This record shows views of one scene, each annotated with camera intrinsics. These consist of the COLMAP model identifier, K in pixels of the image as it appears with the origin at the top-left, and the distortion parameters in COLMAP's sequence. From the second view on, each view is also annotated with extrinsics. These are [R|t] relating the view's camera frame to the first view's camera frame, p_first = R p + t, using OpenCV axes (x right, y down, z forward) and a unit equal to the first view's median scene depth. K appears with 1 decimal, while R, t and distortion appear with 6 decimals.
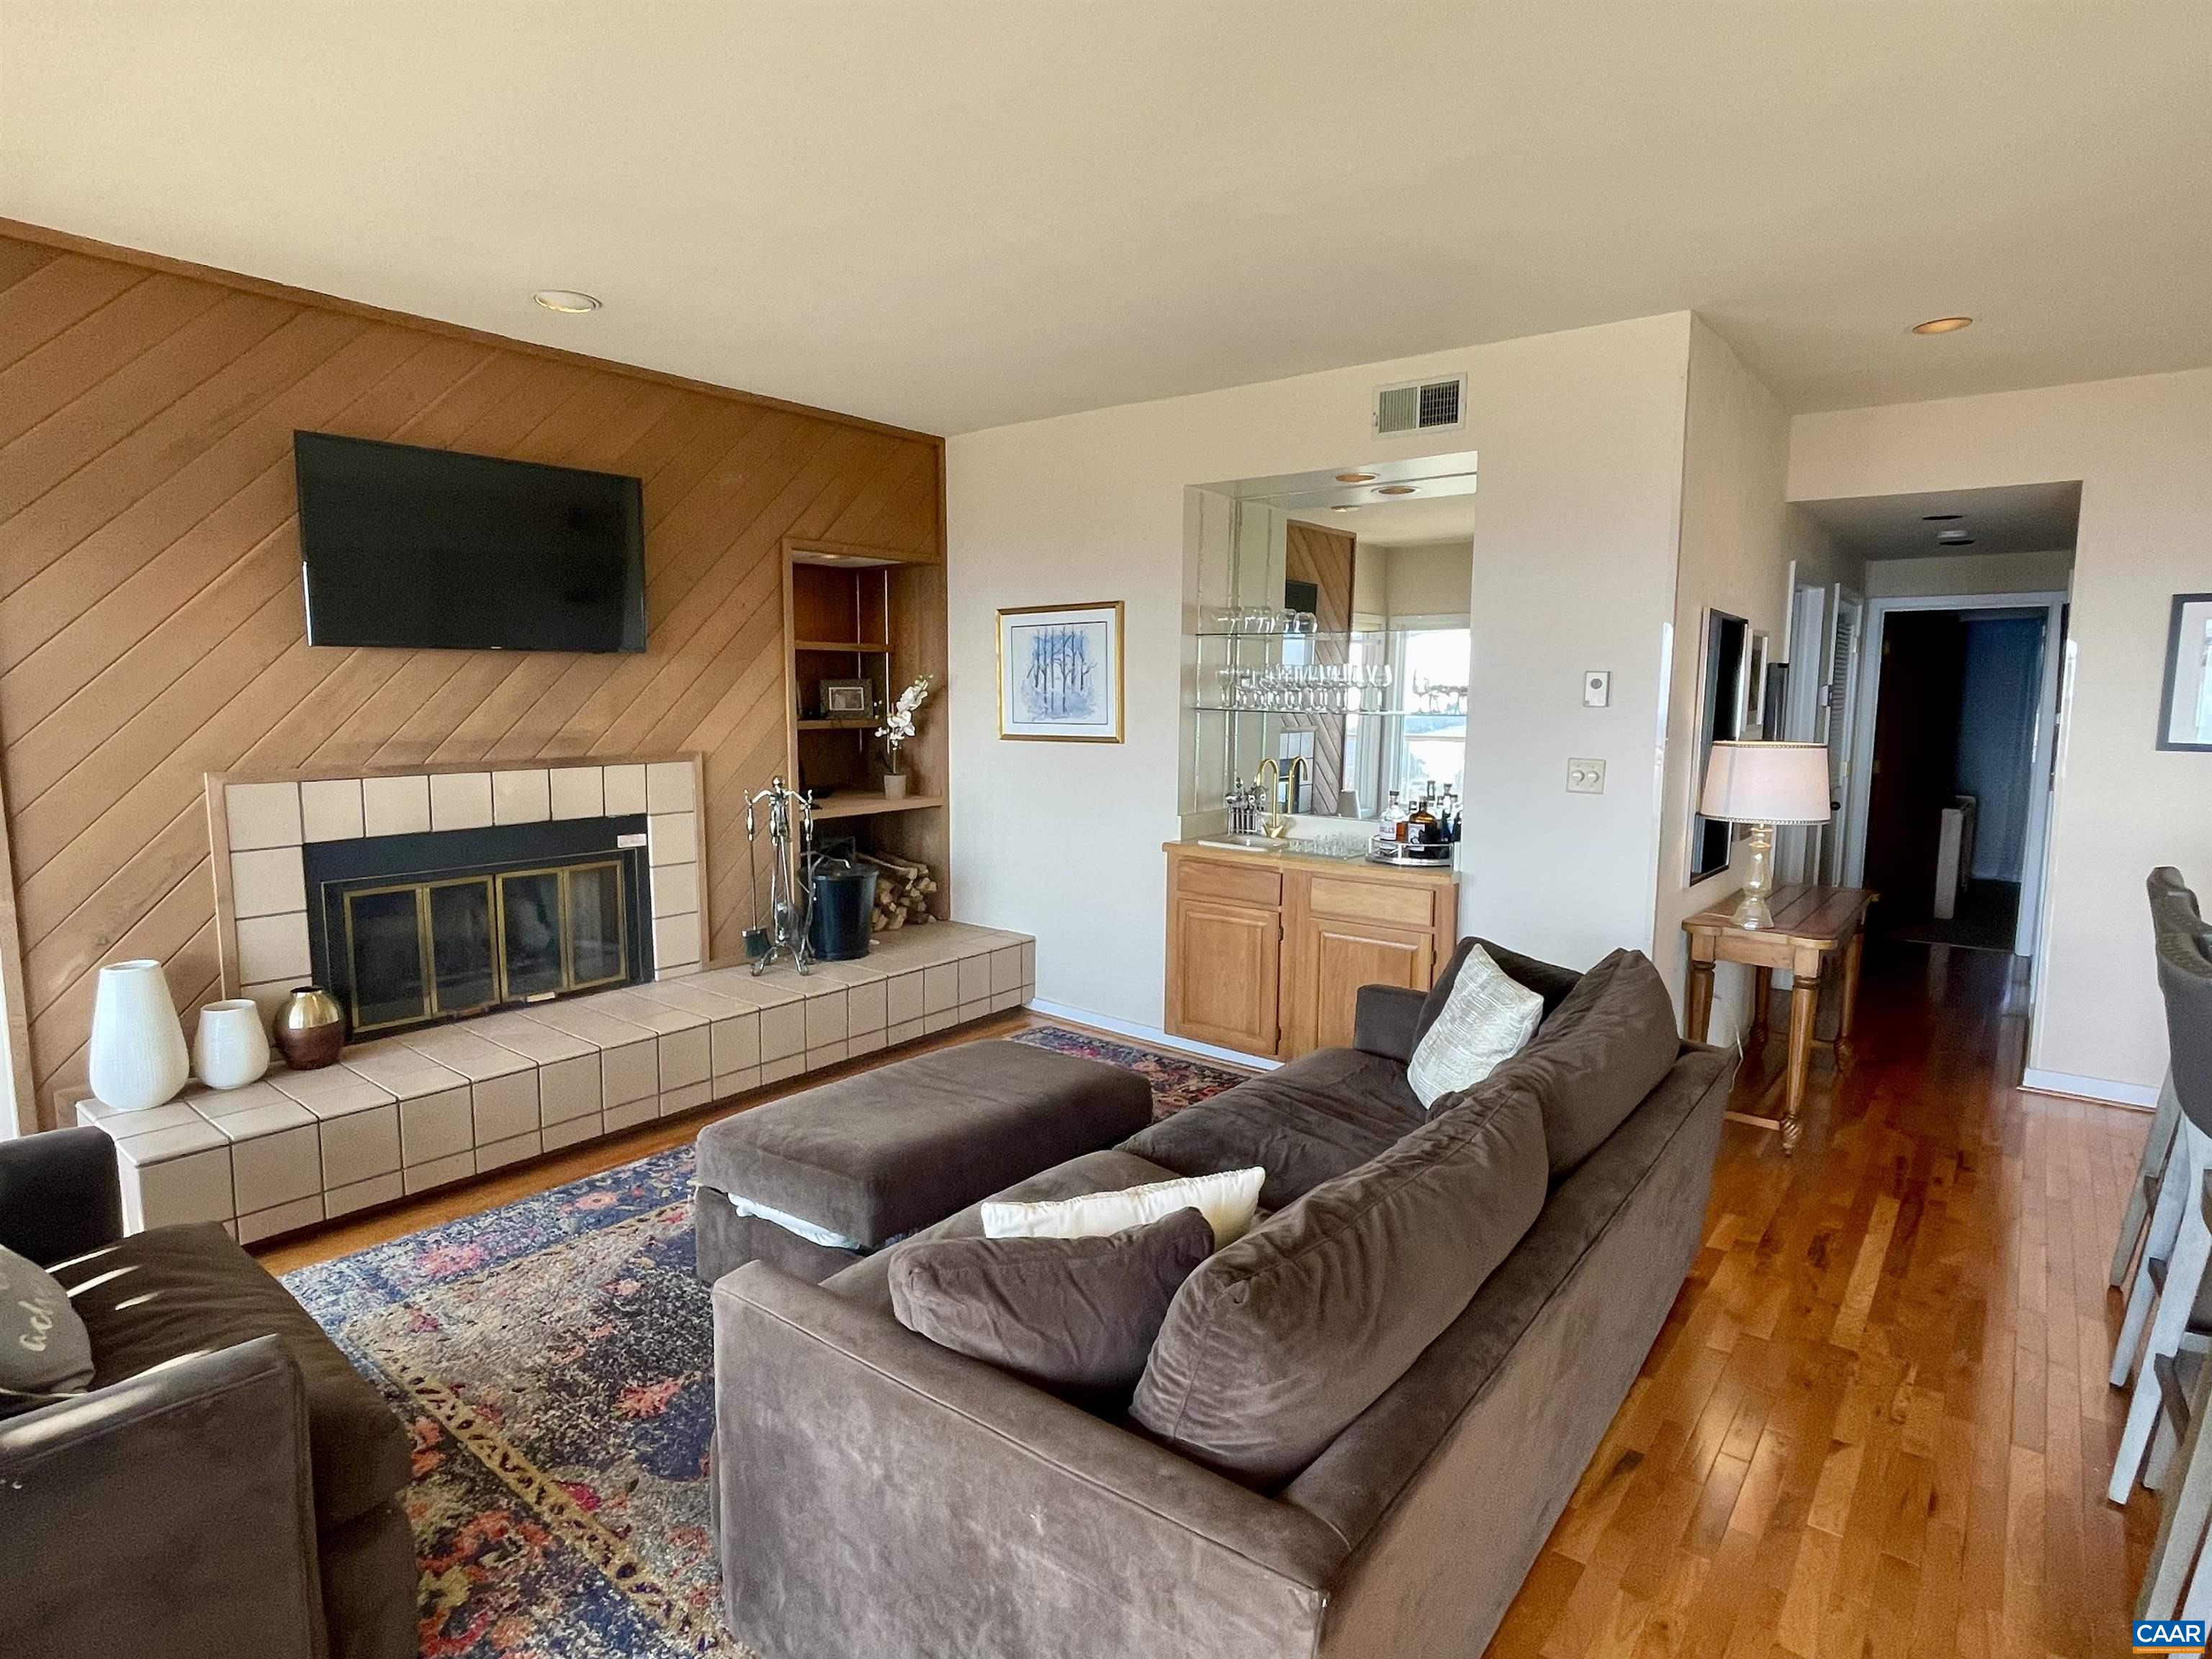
lens RADIAL K [[1168.7, 0, 1094.5], [0, 1168.7, 830.4], [0, 0, 1]] dist [0.003651, -0.016073]
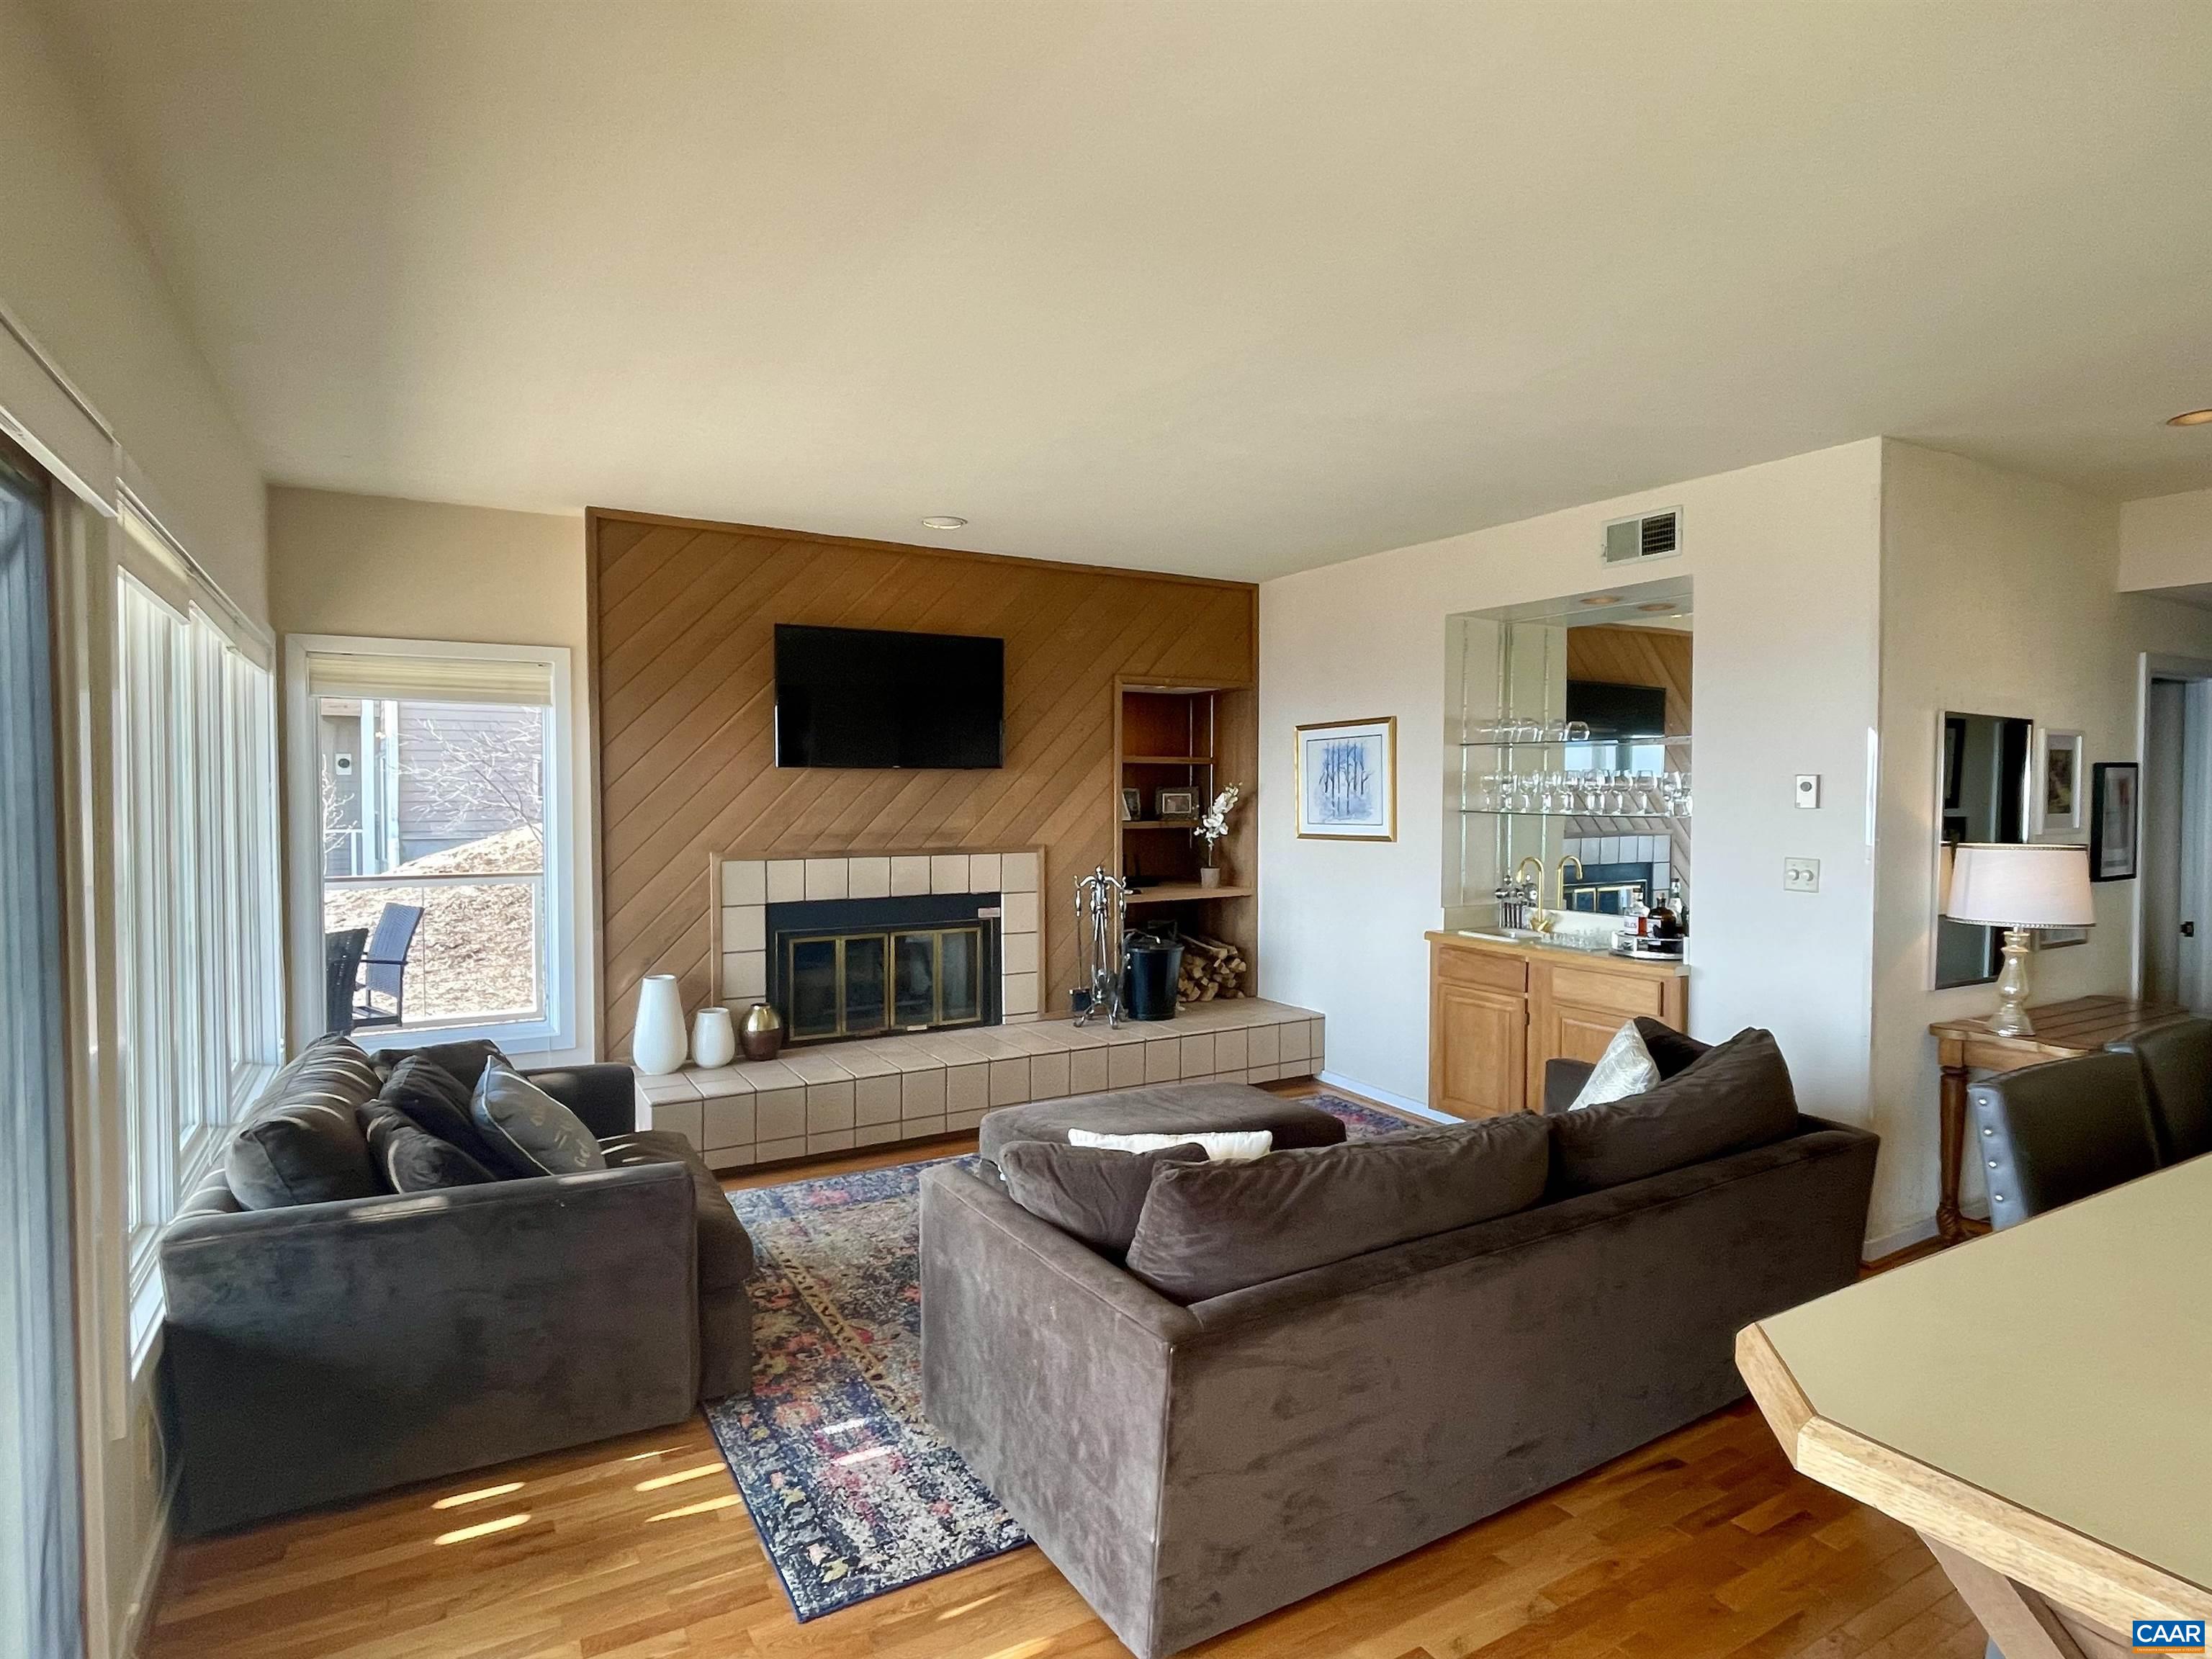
lens RADIAL K [[1168.7, 0, 1094.5], [0, 1168.7, 830.4], [0, 0, 1]] dist [0.003651, -0.016073]
pose [[0.931578, 0.005799, -0.363496, 0.205815], [-0.038873, 0.995729, -0.083738, 0.024772], [0.361458, 0.092139, 0.927825, -0.184771]]
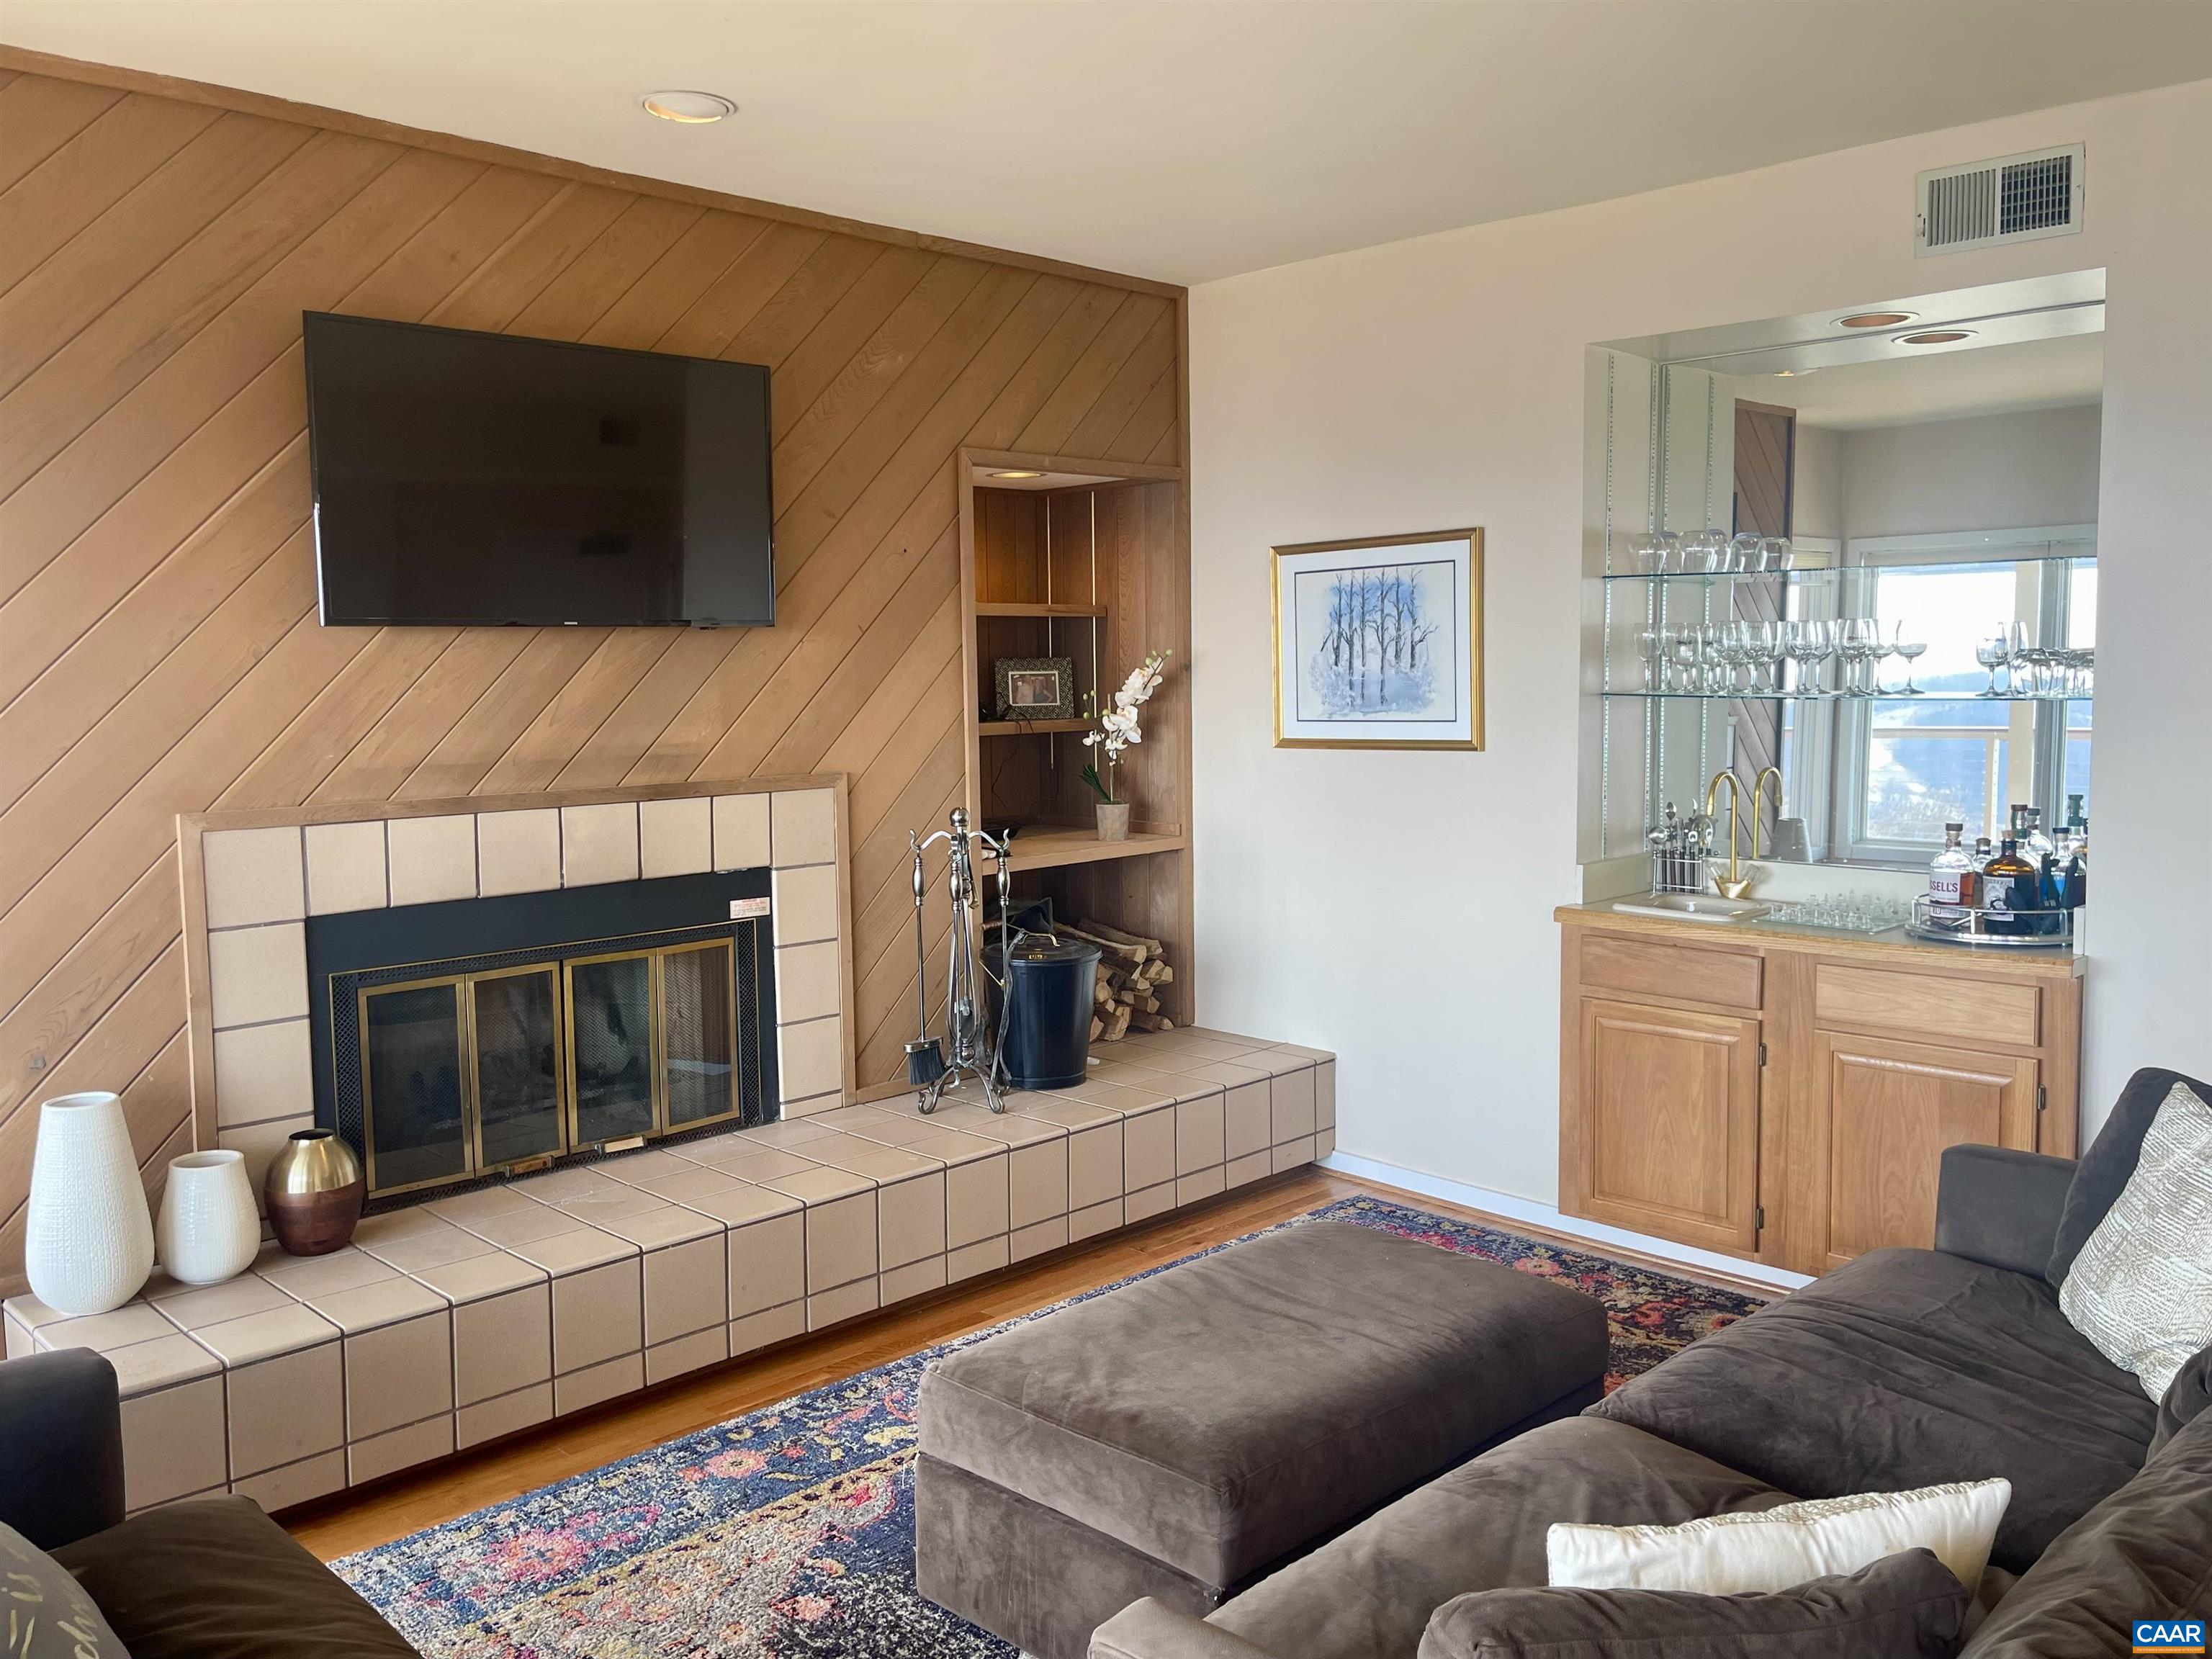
lens RADIAL K [[1775.7, 0, 1091.0], [0, 1775.7, 820.0], [0, 0, 1]] dist [0.049081, -0.035998]
pose [[0.993445, -0.009108, -0.113944, -0.097802], [0.005381, 0.999442, -0.032973, -0.007636], [0.114180, 0.032144, 0.992940, 0.016361]]
